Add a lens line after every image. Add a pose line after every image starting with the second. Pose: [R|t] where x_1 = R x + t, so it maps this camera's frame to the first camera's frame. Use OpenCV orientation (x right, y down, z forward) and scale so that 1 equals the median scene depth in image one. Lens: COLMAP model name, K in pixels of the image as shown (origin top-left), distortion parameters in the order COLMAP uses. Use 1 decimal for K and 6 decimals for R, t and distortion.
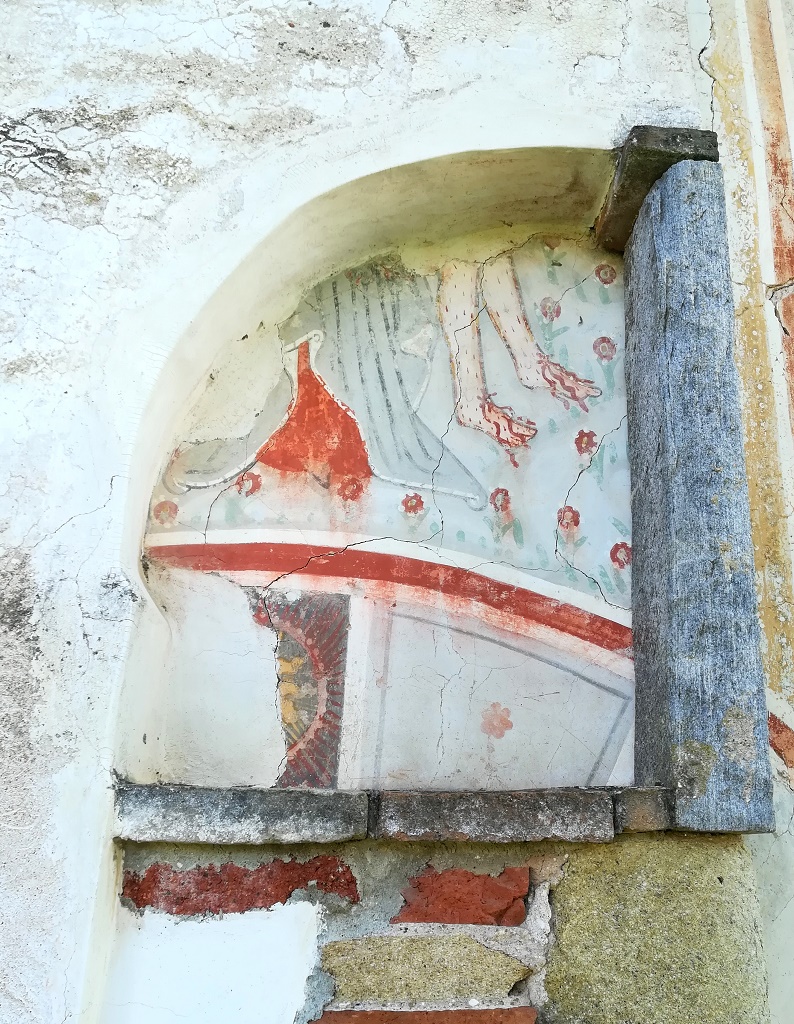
lens RADIAL K [[822.1, 0, 398.7], [0, 822.1, 521.5], [0, 0, 1]] dist [0.017458, -0.051506]
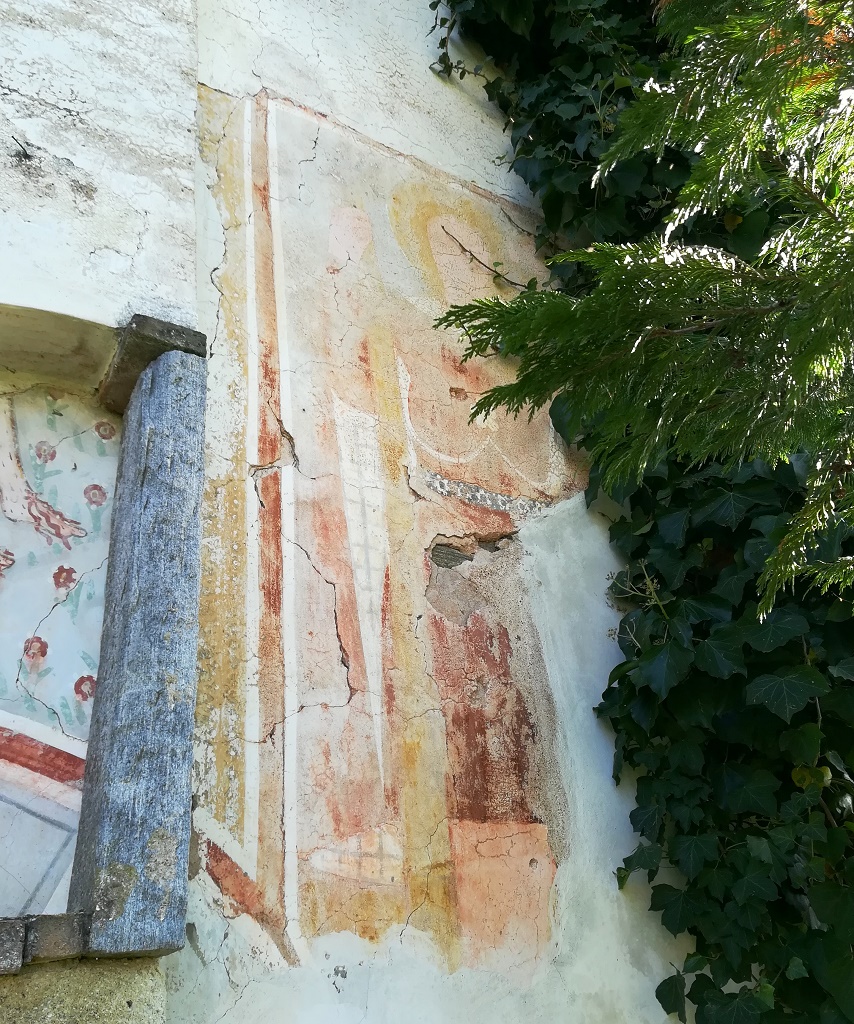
lens RADIAL K [[858.9, 0, 425.6], [0, 858.9, 507.8], [0, 0, 1]] dist [0.033378, -0.062274]
pose [[0.878996, 0.140648, 0.455615, 0.120383], [-0.038231, 0.973220, -0.226675, 0.051306], [-0.475295, 0.181828, 0.860833, -0.199640]]
